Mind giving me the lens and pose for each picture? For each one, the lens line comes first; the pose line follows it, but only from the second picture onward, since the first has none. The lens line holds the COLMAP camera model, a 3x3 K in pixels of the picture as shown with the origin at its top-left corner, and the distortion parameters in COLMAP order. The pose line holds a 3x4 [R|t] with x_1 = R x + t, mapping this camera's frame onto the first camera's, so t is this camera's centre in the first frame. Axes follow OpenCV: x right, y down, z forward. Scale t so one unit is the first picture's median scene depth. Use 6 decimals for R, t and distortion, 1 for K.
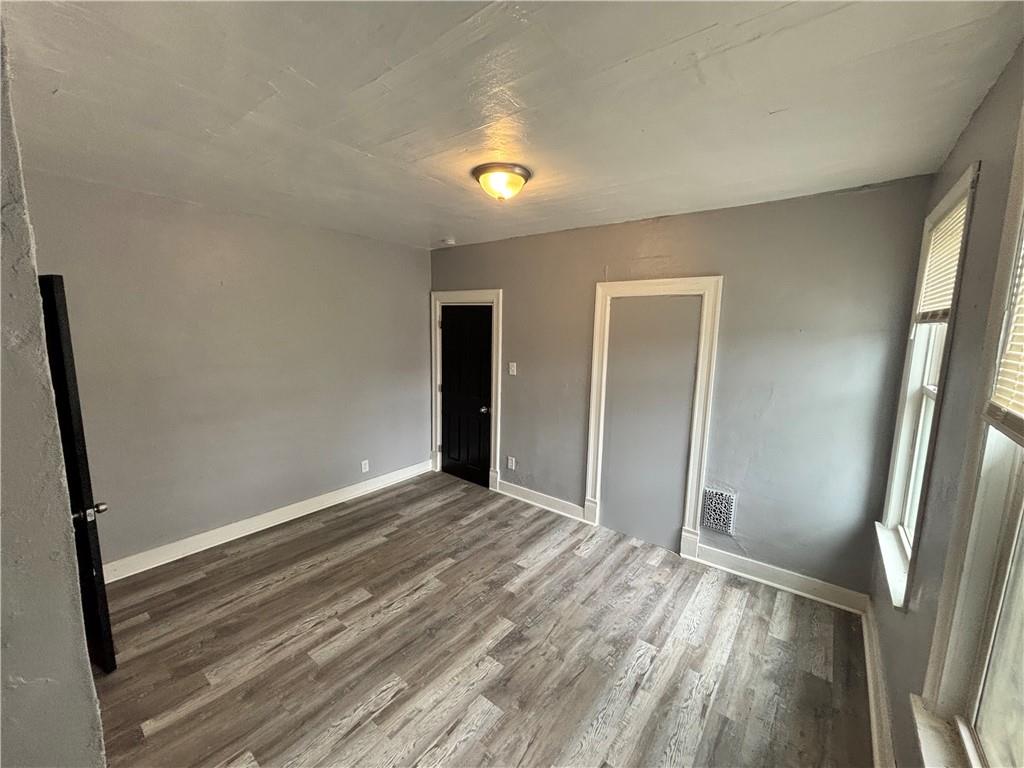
lens RADIAL K [[411.9, 0, 510.4], [0, 411.9, 380.9], [0, 0, 1]] dist [-0.000592, -0.001667]
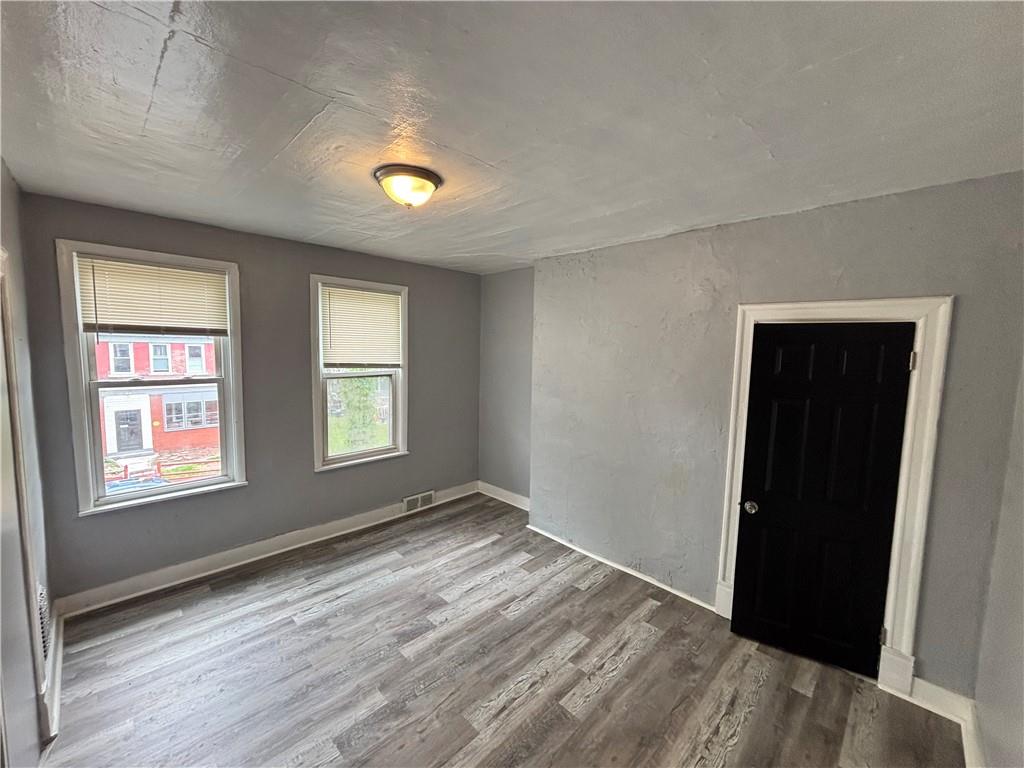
lens RADIAL K [[411.9, 0, 512.9], [0, 411.9, 383.4], [0, 0, 1]] dist [-0.000592, -0.001667]
pose [[-0.993210, -0.049096, 0.105468, -0.342748], [-0.023412, 0.972392, 0.232177, -0.271114], [-0.113955, 0.228131, -0.966939, 1.840666]]
